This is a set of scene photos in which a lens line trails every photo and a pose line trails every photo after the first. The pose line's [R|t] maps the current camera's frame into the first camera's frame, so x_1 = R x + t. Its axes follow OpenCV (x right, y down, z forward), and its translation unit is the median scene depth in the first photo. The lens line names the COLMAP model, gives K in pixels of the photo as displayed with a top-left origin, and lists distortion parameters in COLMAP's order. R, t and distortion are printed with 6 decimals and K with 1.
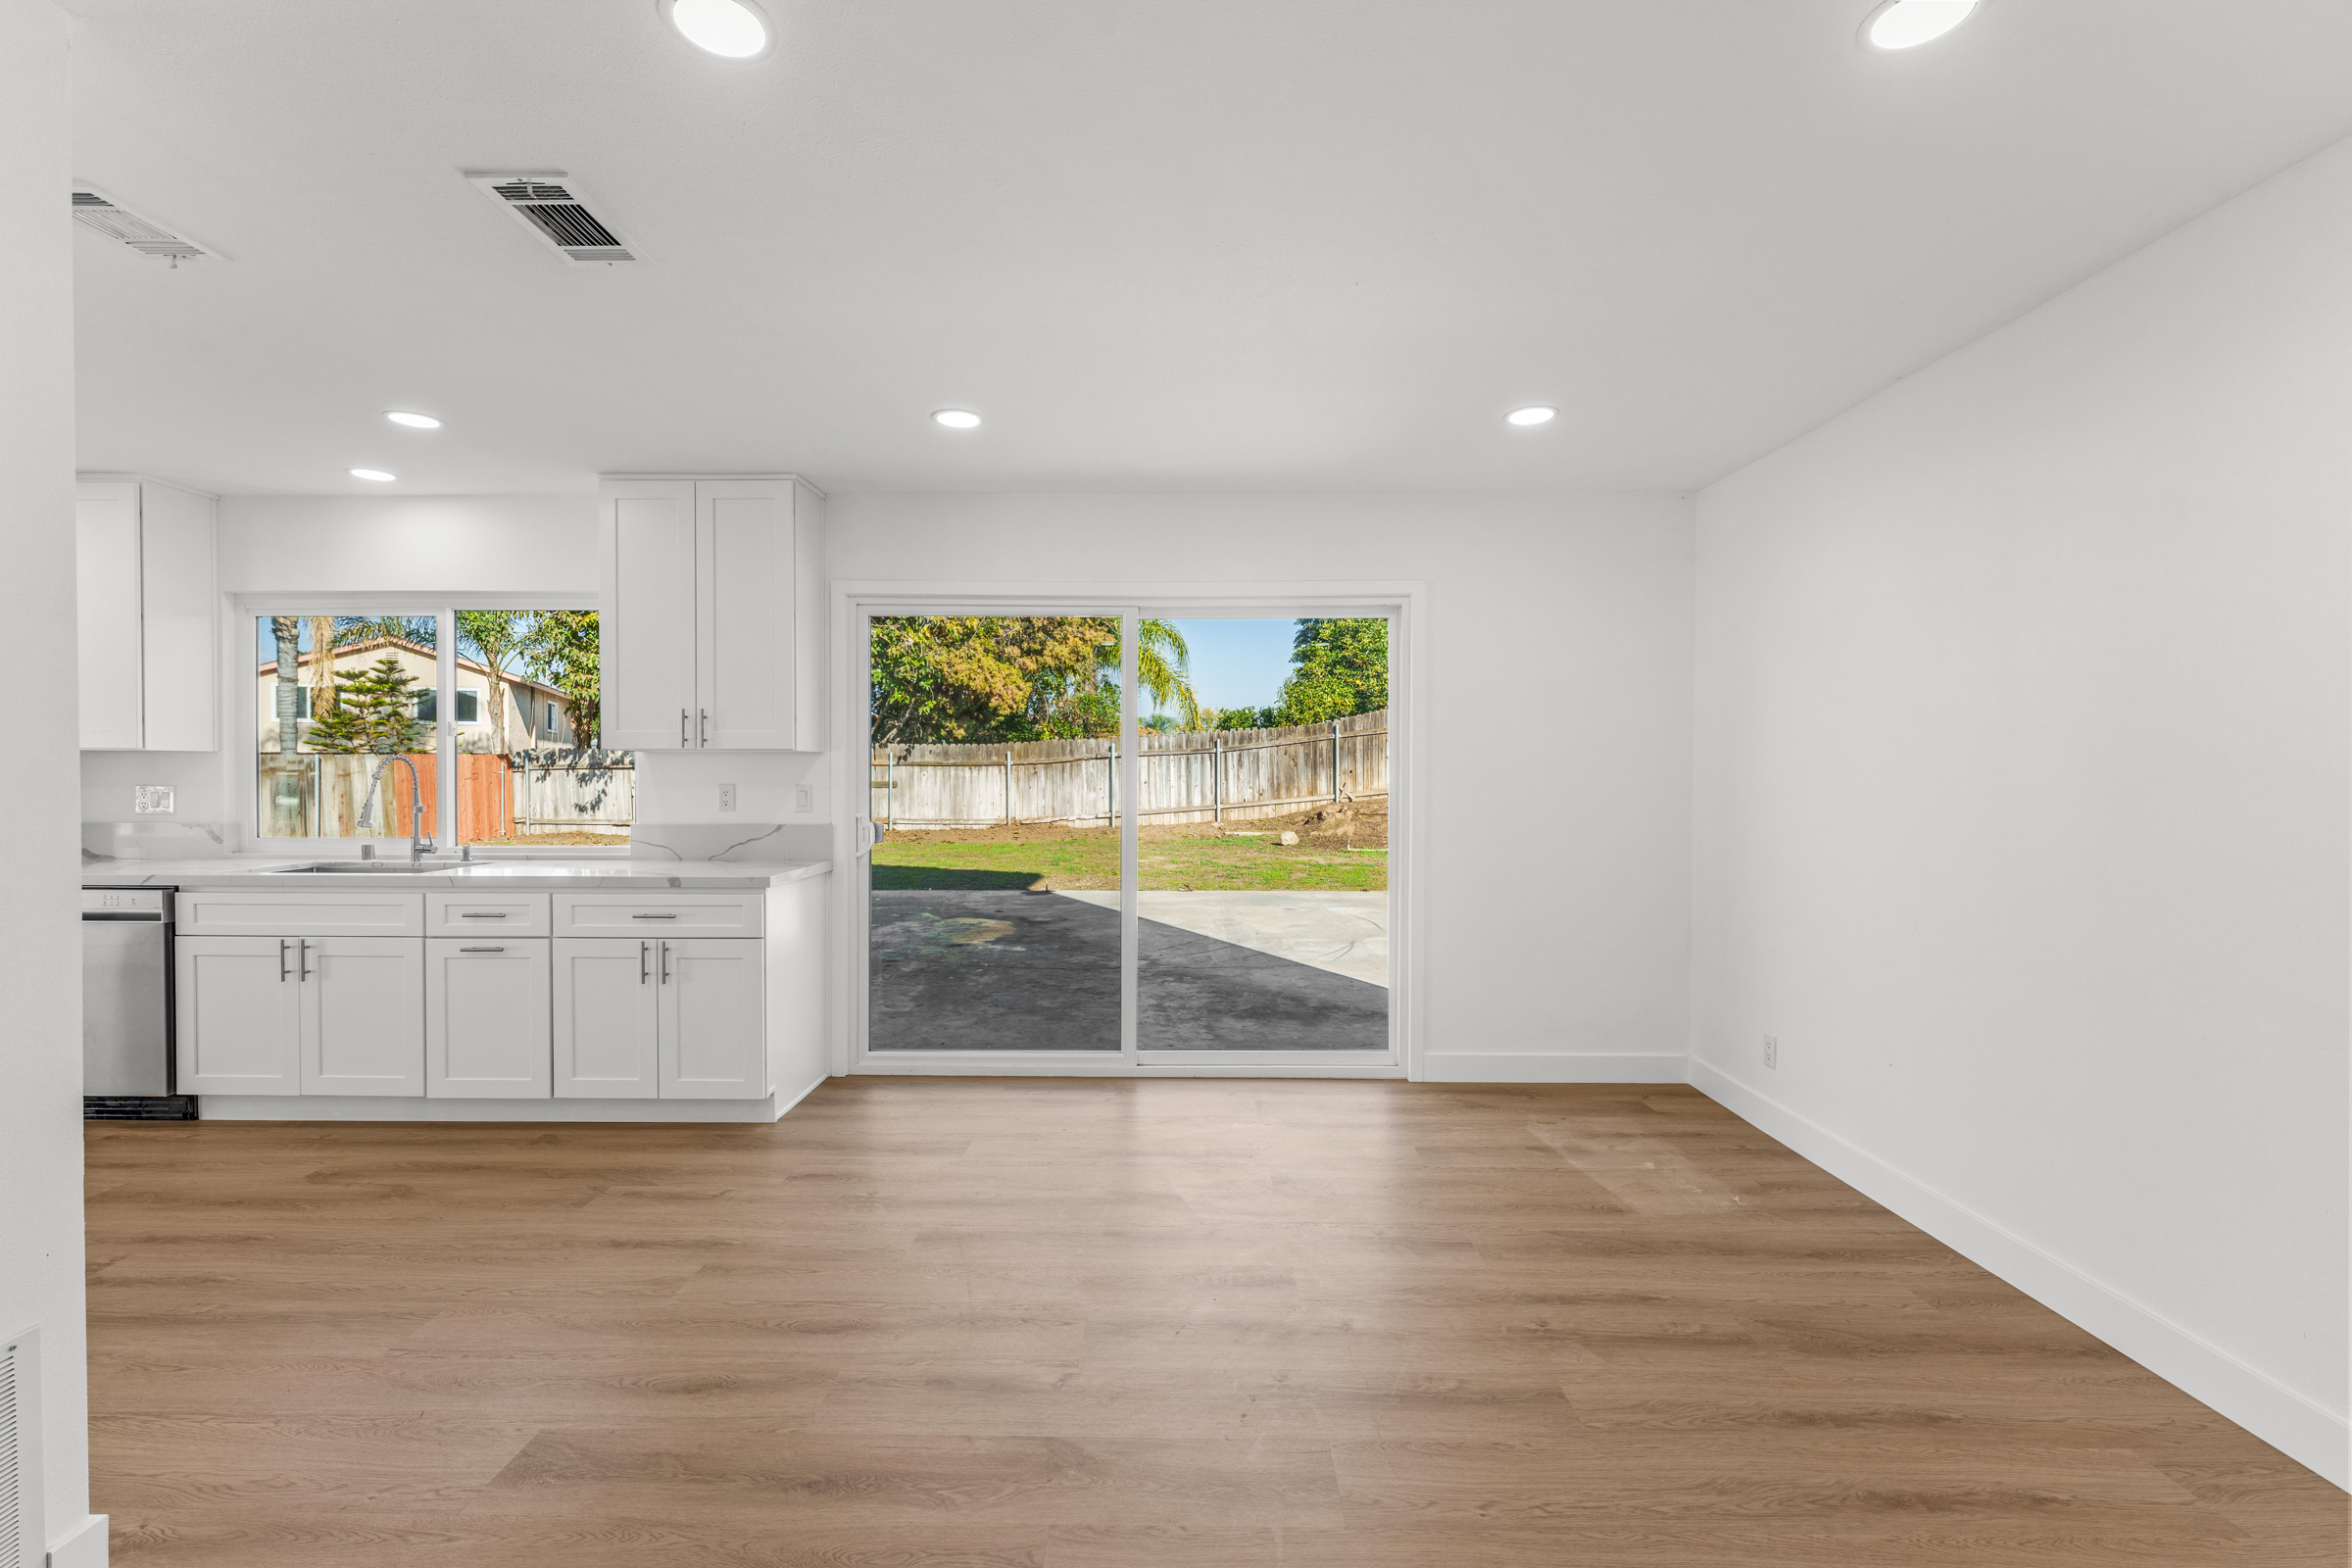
lens RADIAL K [[1014.9, 0, 1168.0], [0, 1014.9, 787.1], [0, 0, 1]] dist [0.002380, -0.000524]
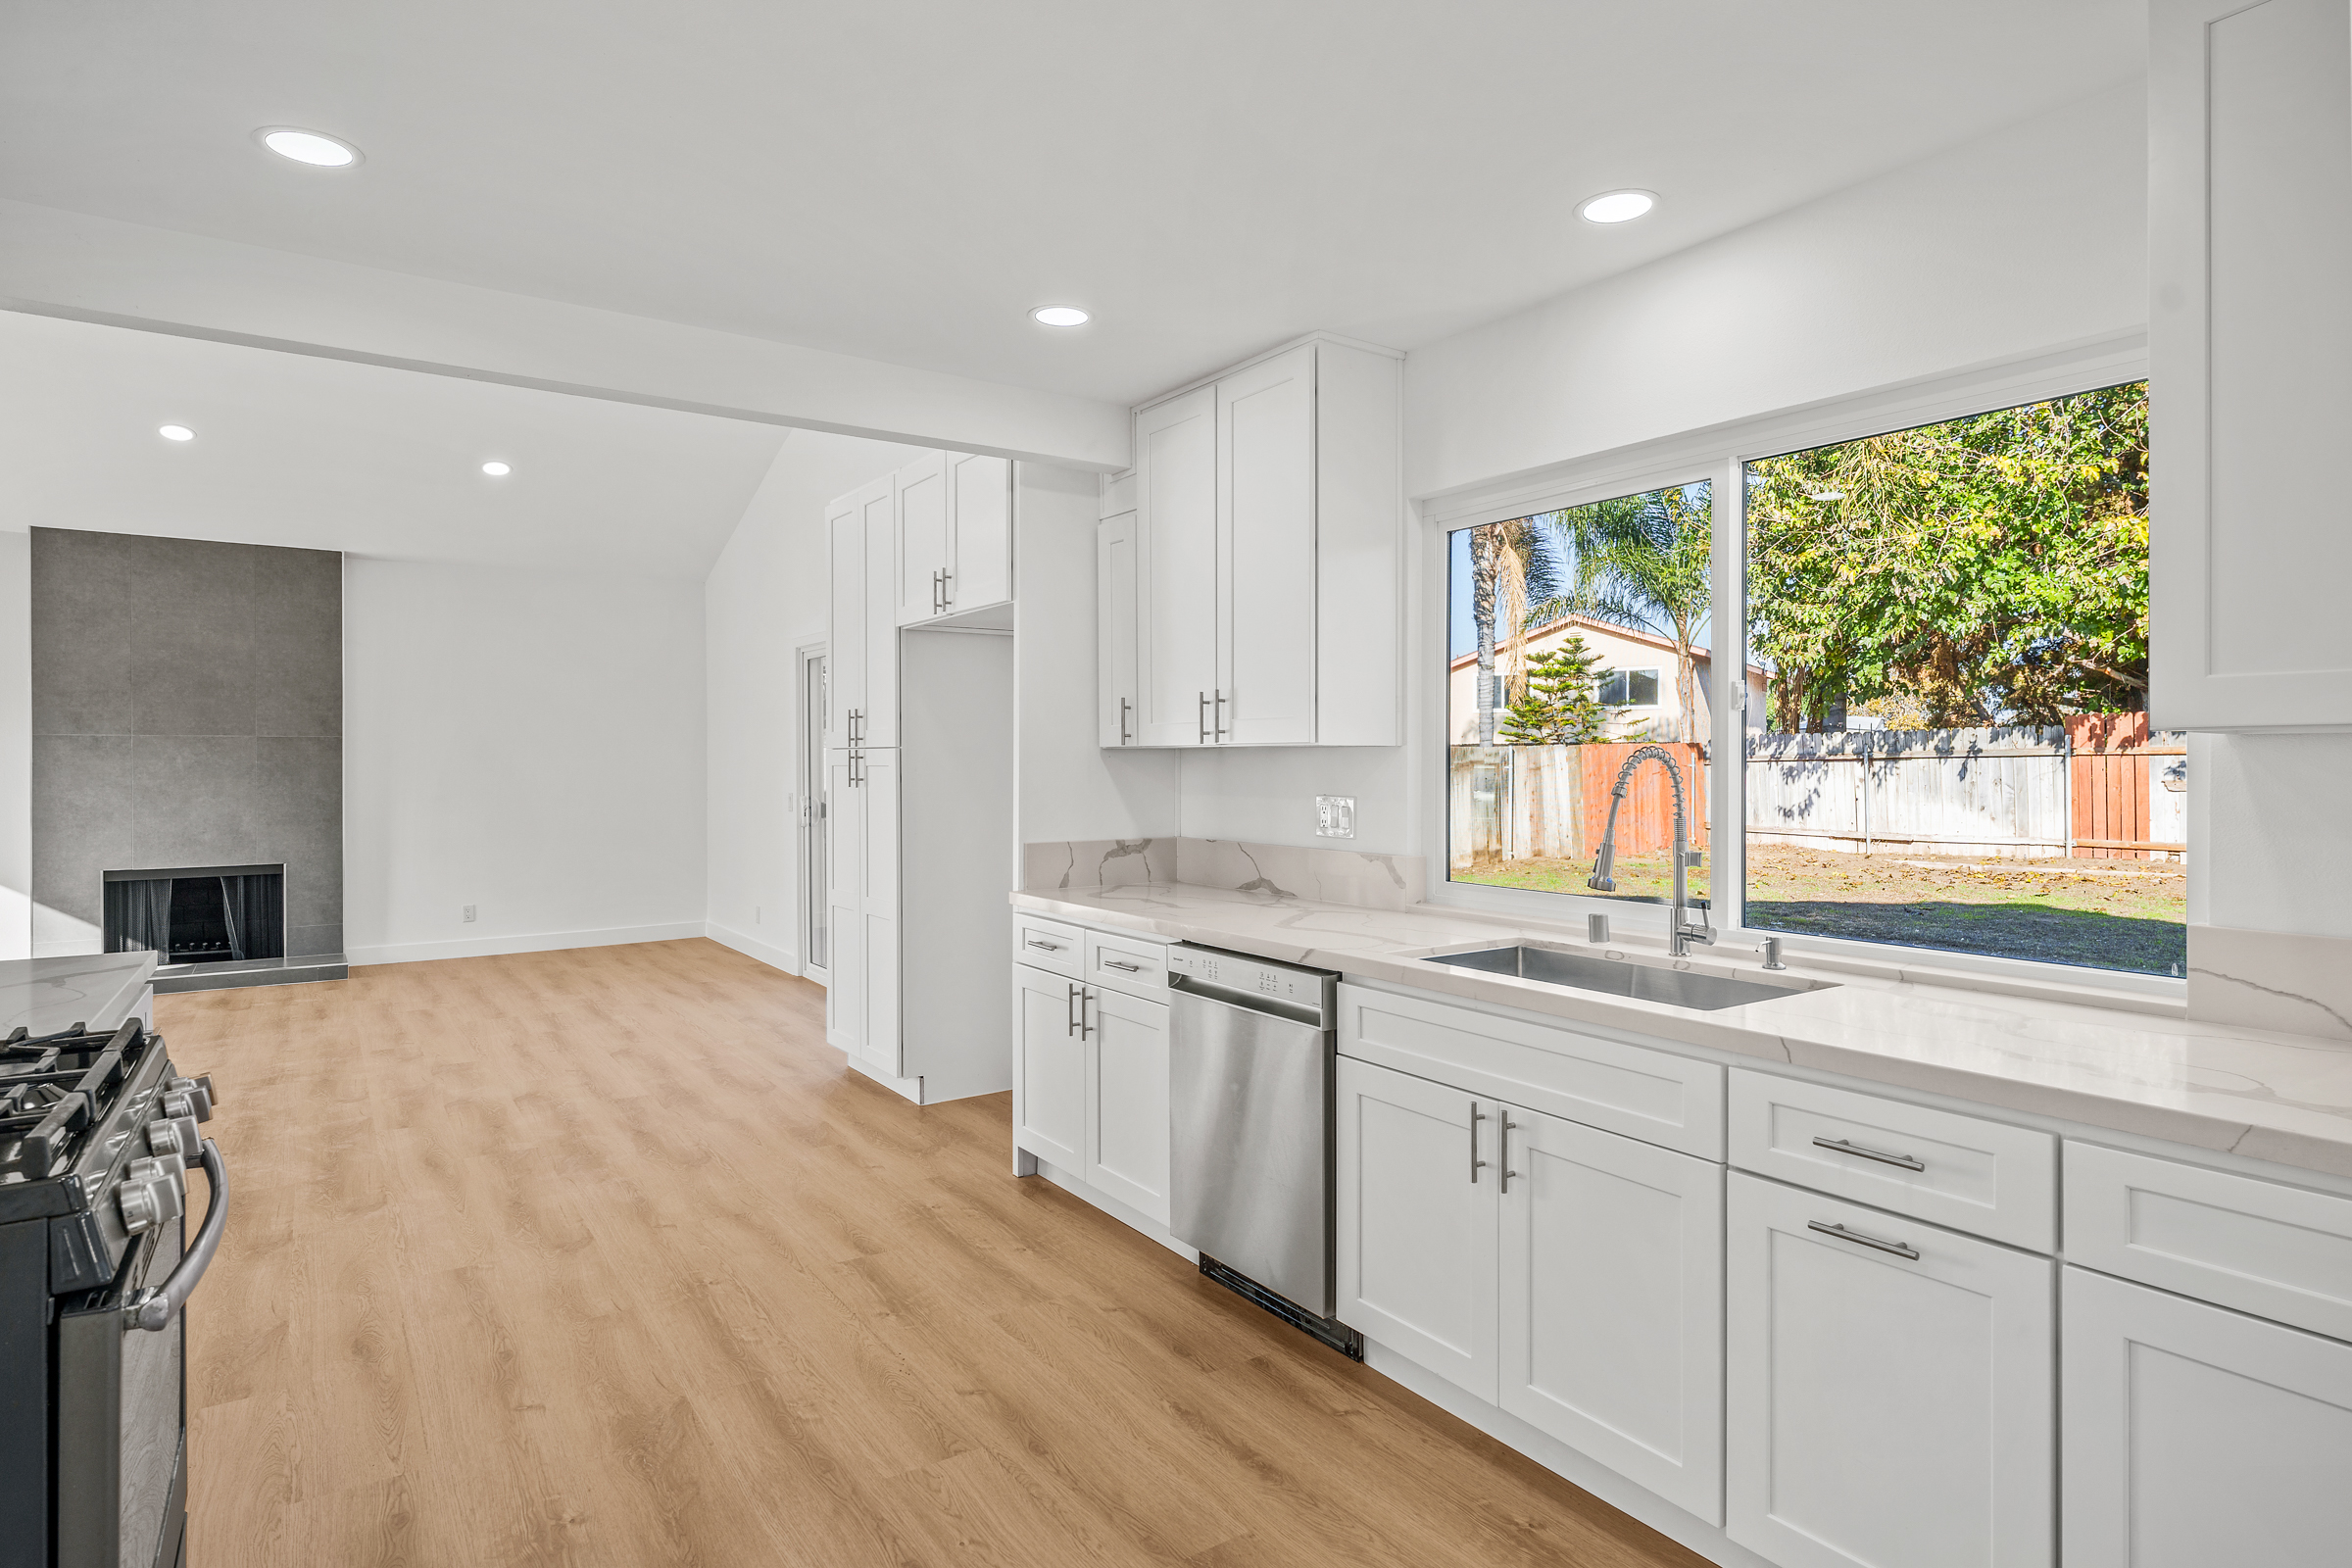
lens RADIAL K [[1254.3, 0, 1166.4], [0, 1254.3, 762.1], [0, 0, 1]] dist [0.003509, -0.001668]
pose [[0.571310, -0.001296, -0.820733, -0.081521], [-0.010987, 0.999897, -0.009226, -0.003503], [0.820661, 0.014289, 0.571237, 0.094259]]
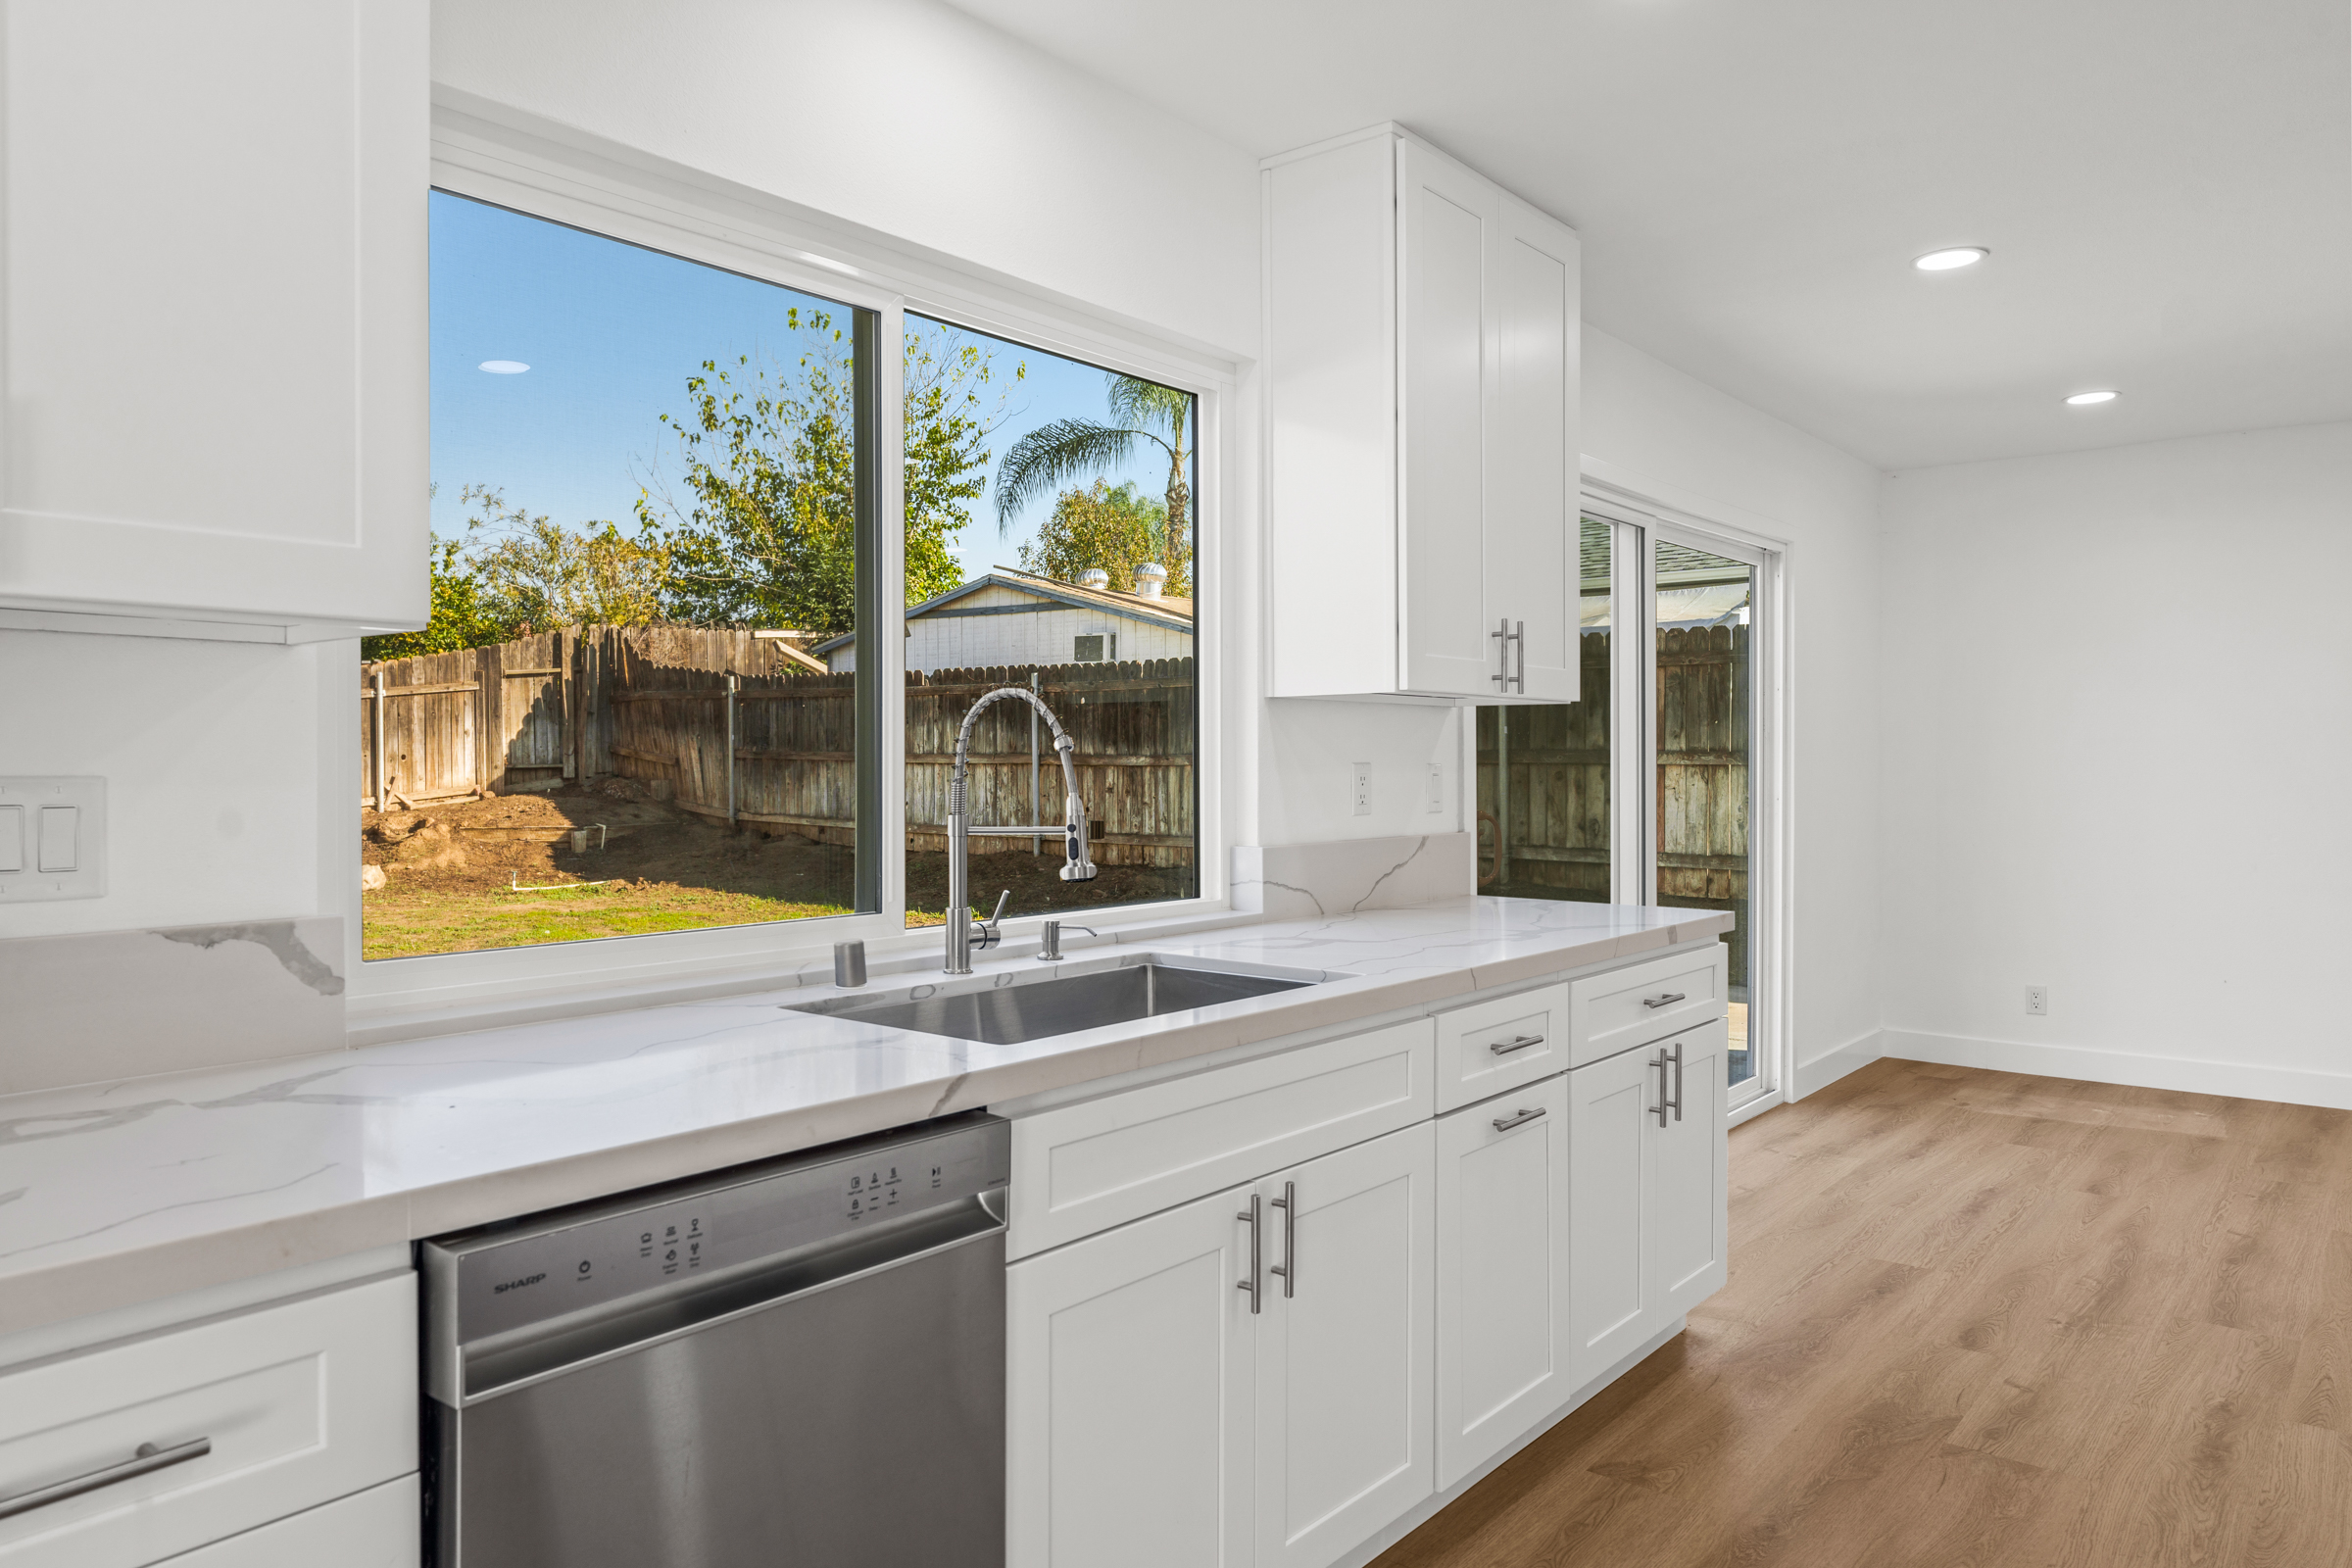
lens RADIAL K [[1561.0, 0, 1173.0], [0, 1561.0, 782.1], [0, 0, 1]] dist [-0.009361, 0.006318]
pose [[0.628277, -0.015143, 0.777842, -0.248955], [0.015910, 0.999852, 0.006614, 0.000146], [-0.777827, 0.008221, 0.628425, 0.128343]]
